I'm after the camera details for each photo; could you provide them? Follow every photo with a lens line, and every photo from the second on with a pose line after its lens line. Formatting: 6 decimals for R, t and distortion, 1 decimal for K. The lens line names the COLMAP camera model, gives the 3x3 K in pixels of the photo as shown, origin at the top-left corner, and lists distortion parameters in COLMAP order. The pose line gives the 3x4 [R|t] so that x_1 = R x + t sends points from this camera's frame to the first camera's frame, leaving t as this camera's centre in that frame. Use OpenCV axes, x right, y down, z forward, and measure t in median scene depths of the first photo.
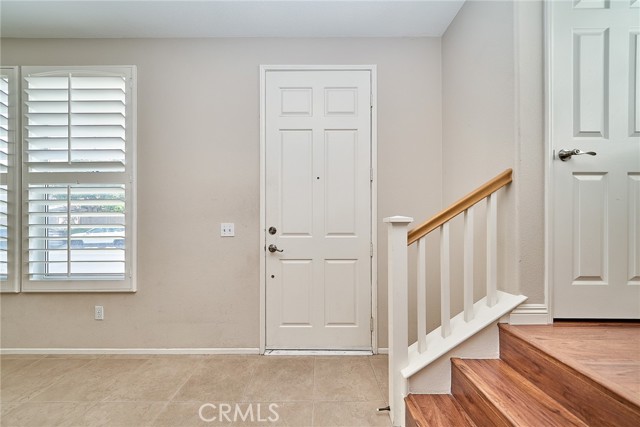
lens RADIAL K [[221.9, 0, 319.6], [0, 221.9, 223.0], [0, 0, 1]] dist [-0.002475, 0.000143]
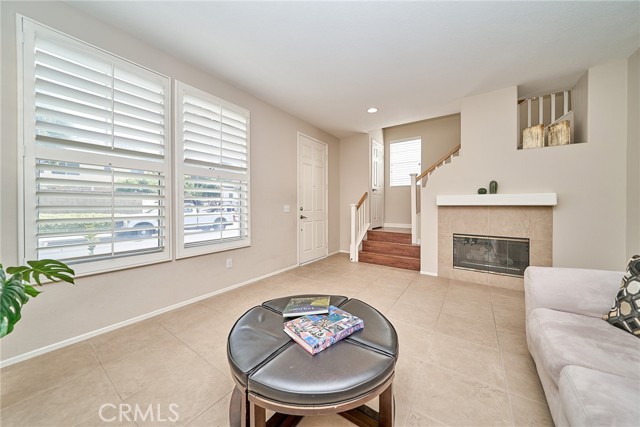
lens RADIAL K [[221.9, 0, 316.4], [0, 221.9, 205.5], [0, 0, 1]] dist [-0.002475, 0.000143]
pose [[0.582828, 0.003561, 0.812588, -1.914819], [-0.003907, 0.999991, -0.001581, 0.003350], [-0.812586, -0.002253, 0.582837, -0.391339]]
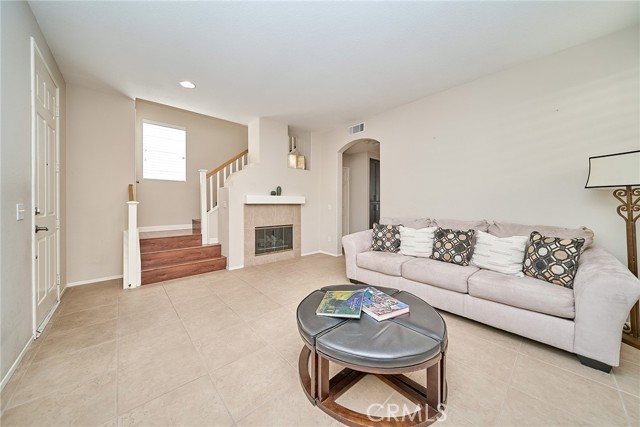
lens RADIAL K [[221.9, 0, 322.0], [0, 221.9, 203.2], [0, 0, 1]] dist [-0.002475, 0.000143]
pose [[-0.674727, 0.003884, 0.738057, -1.830129], [-0.000114, 0.999986, -0.005367, 0.002329], [-0.738067, -0.003705, -0.674717, 0.730250]]
